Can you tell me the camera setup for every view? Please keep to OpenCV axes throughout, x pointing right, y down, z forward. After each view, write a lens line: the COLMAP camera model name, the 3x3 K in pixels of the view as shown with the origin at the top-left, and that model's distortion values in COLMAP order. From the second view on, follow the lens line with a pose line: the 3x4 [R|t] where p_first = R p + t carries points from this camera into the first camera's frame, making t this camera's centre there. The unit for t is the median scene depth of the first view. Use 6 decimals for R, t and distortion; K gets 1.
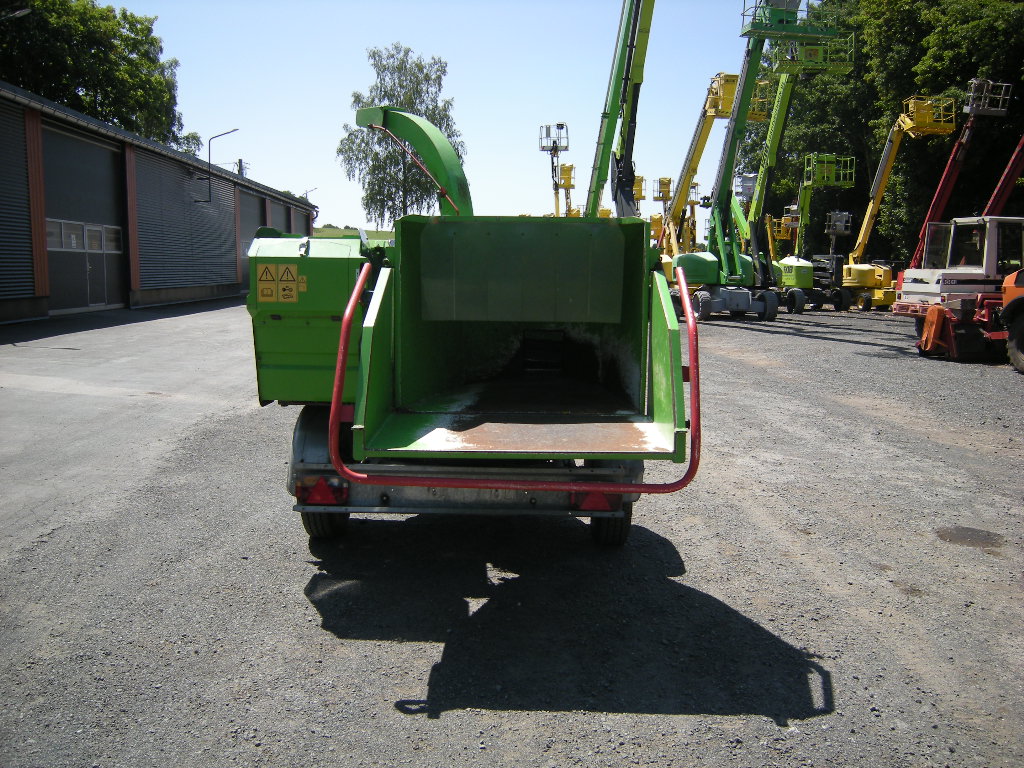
lens RADIAL K [[851.4, 0, 512.0], [0, 851.4, 384.0], [0, 0, 1]] dist [-0.126608, 0.066589]
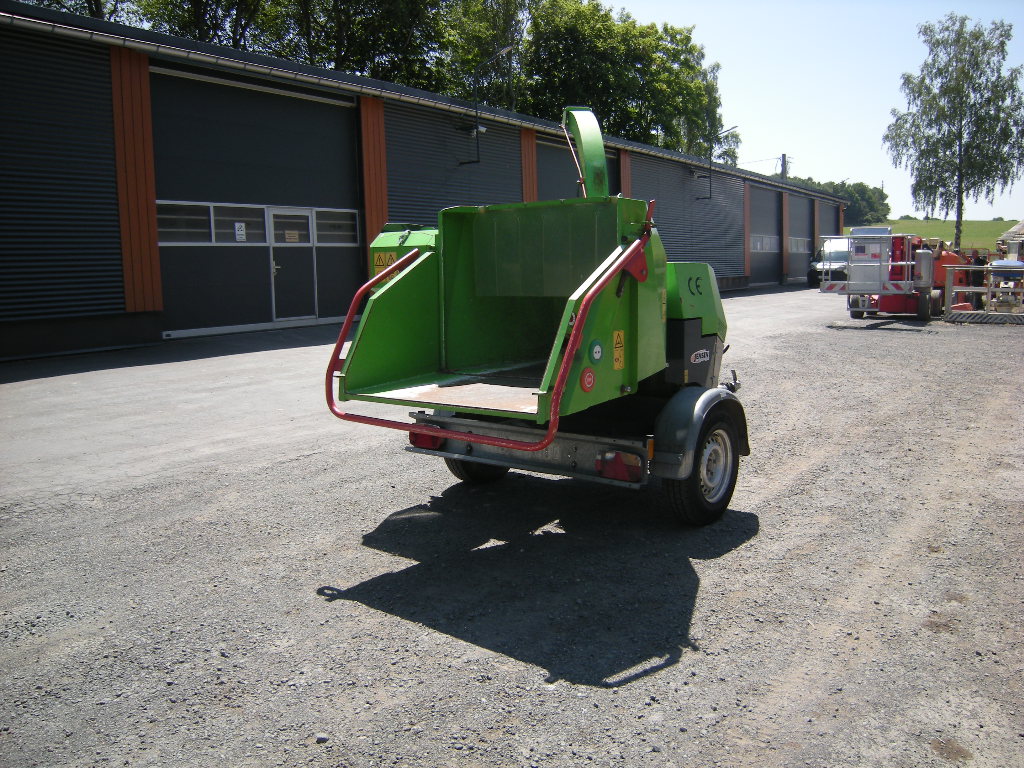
lens RADIAL K [[851.4, 0, 512.0], [0, 851.4, 384.0], [0, 0, 1]] dist [-0.126608, 0.066589]
pose [[0.795221, 0.054836, -0.603835, 0.143433], [-0.051462, 0.998412, 0.022897, 0.003738], [0.604132, 0.012866, 0.796781, 0.022219]]
